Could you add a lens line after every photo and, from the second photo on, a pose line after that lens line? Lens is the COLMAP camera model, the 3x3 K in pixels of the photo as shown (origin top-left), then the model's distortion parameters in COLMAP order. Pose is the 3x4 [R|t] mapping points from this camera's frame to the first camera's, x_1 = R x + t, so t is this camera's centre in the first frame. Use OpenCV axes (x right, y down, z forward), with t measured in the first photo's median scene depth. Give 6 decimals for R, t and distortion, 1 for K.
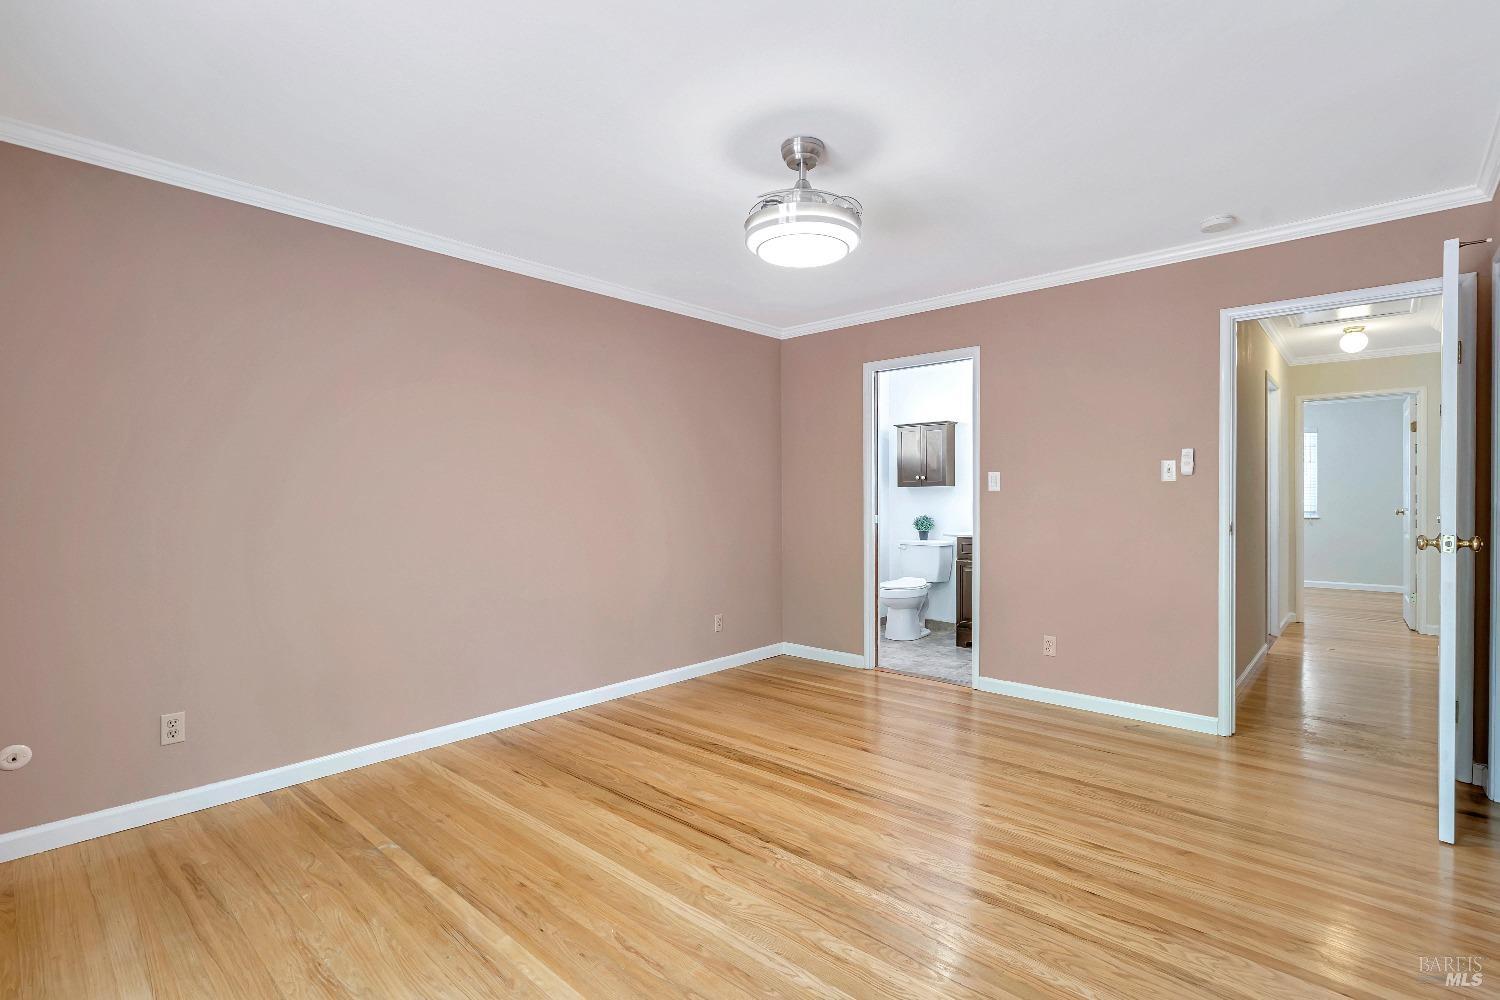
lens RADIAL K [[690.0, 0, 774.4], [0, 690.0, 500.2], [0, 0, 1]] dist [-0.001838, 0.000084]
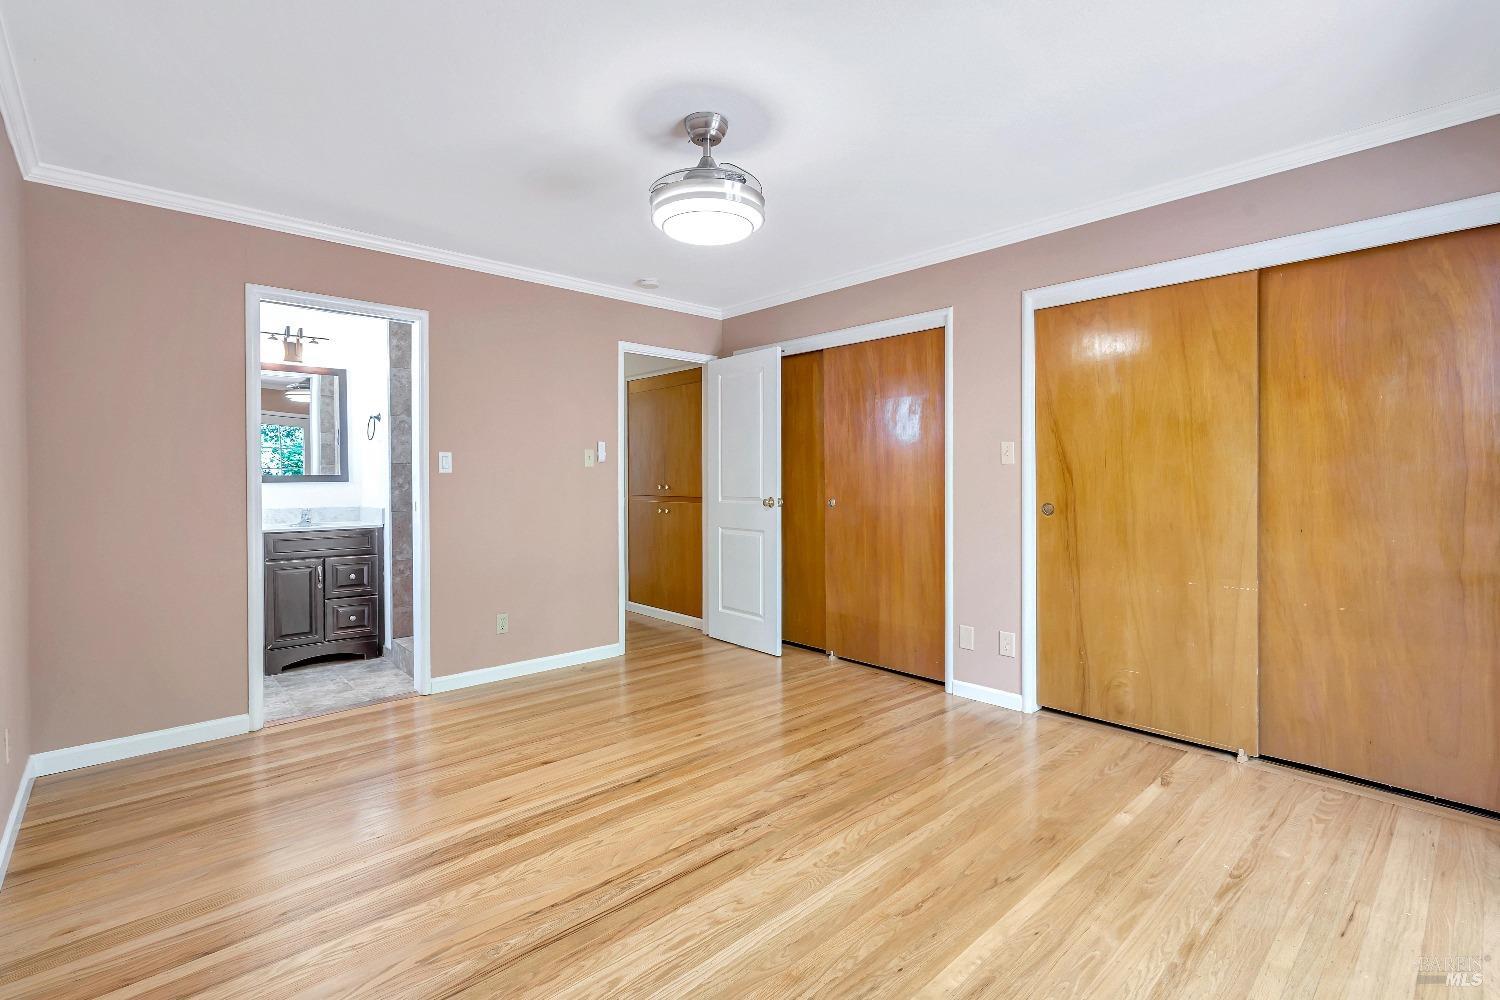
lens RADIAL K [[683.8, 0, 751.9], [0, 683.8, 484.6], [0, 0, 1]] dist [0.001435, 0.000207]
pose [[0.118741, -0.005433, 0.992910, -0.741431], [0.009952, 0.999941, 0.004282, 0.003371], [-0.992875, 0.009373, 0.118788, 0.658490]]
